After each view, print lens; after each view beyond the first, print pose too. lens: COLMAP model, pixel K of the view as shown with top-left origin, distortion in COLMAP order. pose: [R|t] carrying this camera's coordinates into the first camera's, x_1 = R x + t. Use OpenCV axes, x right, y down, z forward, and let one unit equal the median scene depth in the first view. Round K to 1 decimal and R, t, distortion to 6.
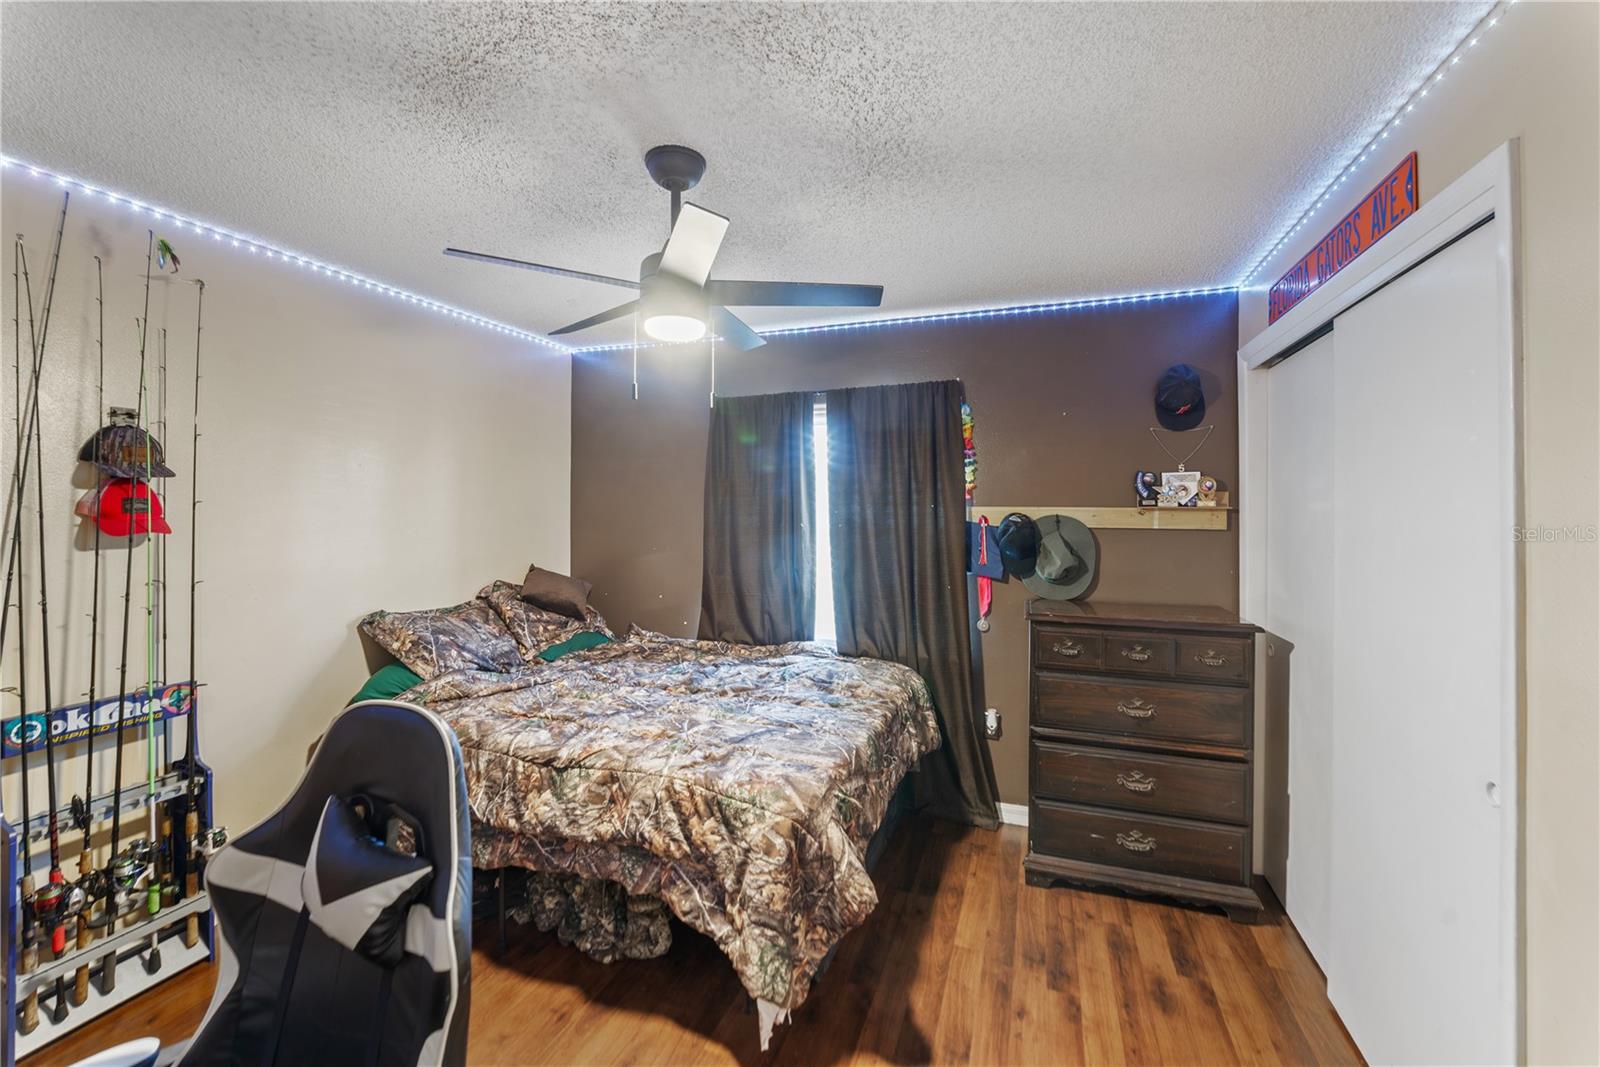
lens RADIAL K [[643.1, 0, 795.3], [0, 643.1, 517.3], [0, 0, 1]] dist [-0.002696, 0.003412]
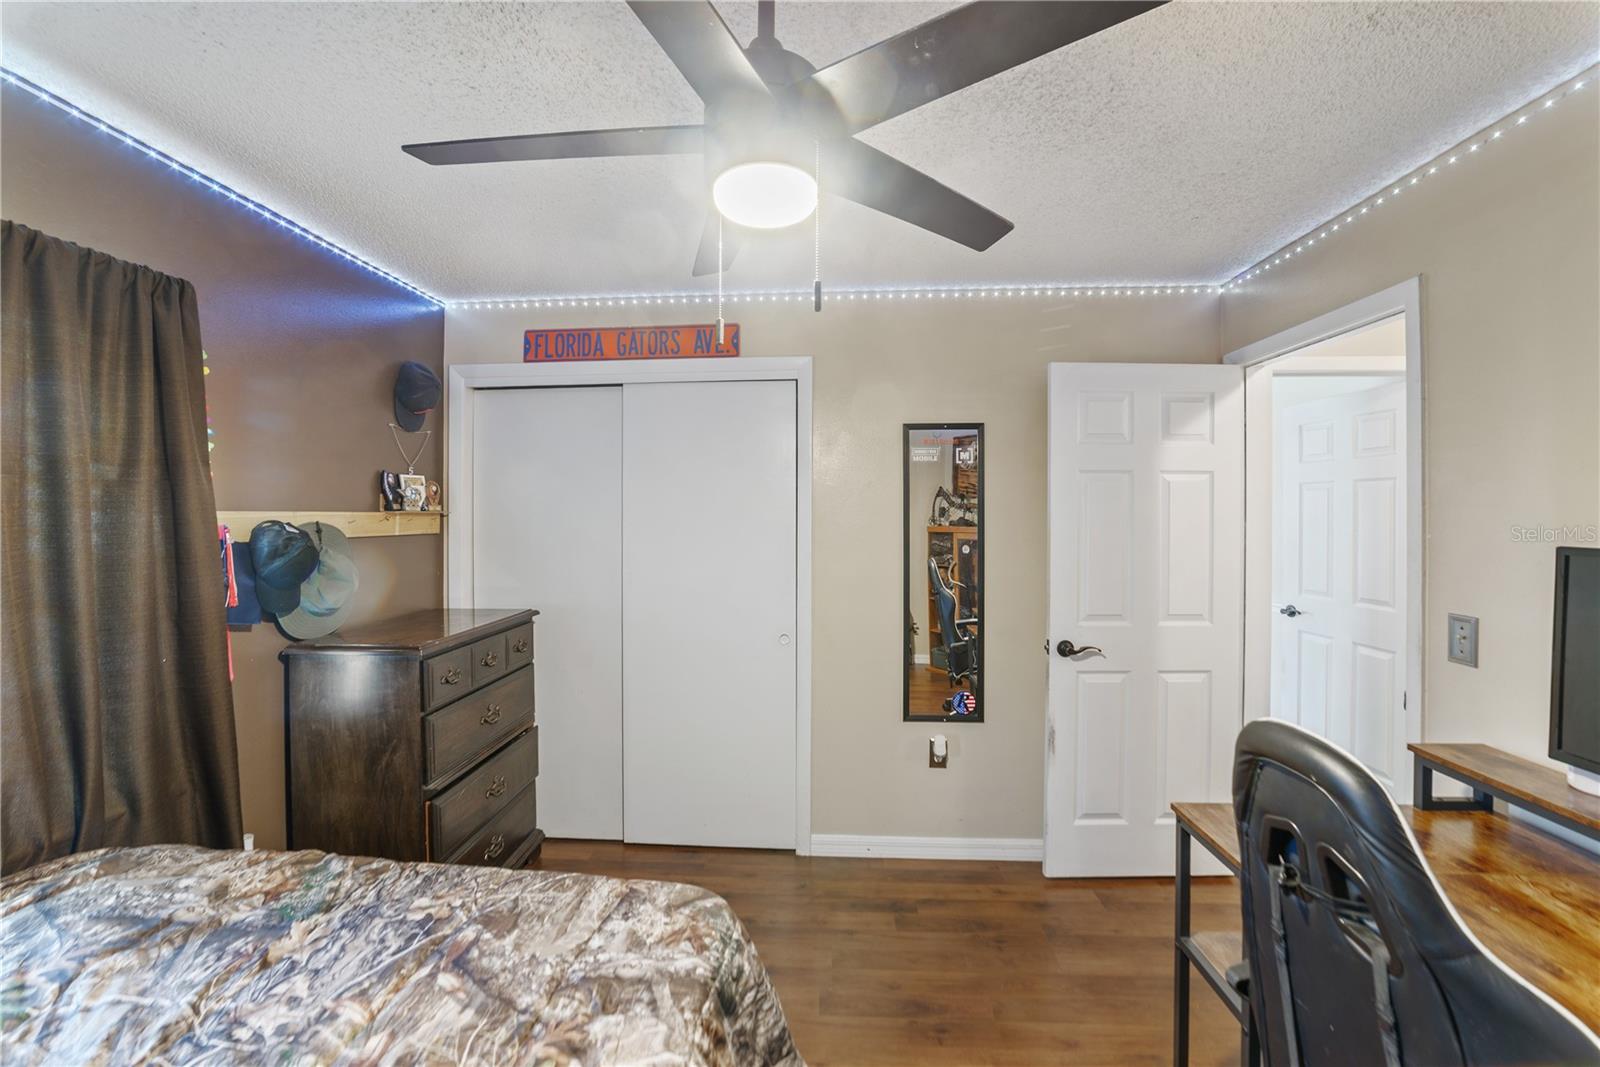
lens RADIAL K [[643.1, 0, 795.3], [0, 643.1, 517.3], [0, 0, 1]] dist [-0.002696, 0.003412]
pose [[-0.301107, -0.008753, 0.953550, -0.514845], [0.011709, 0.999849, 0.012876, -0.013459], [-0.953518, 0.015042, -0.300959, 0.787572]]
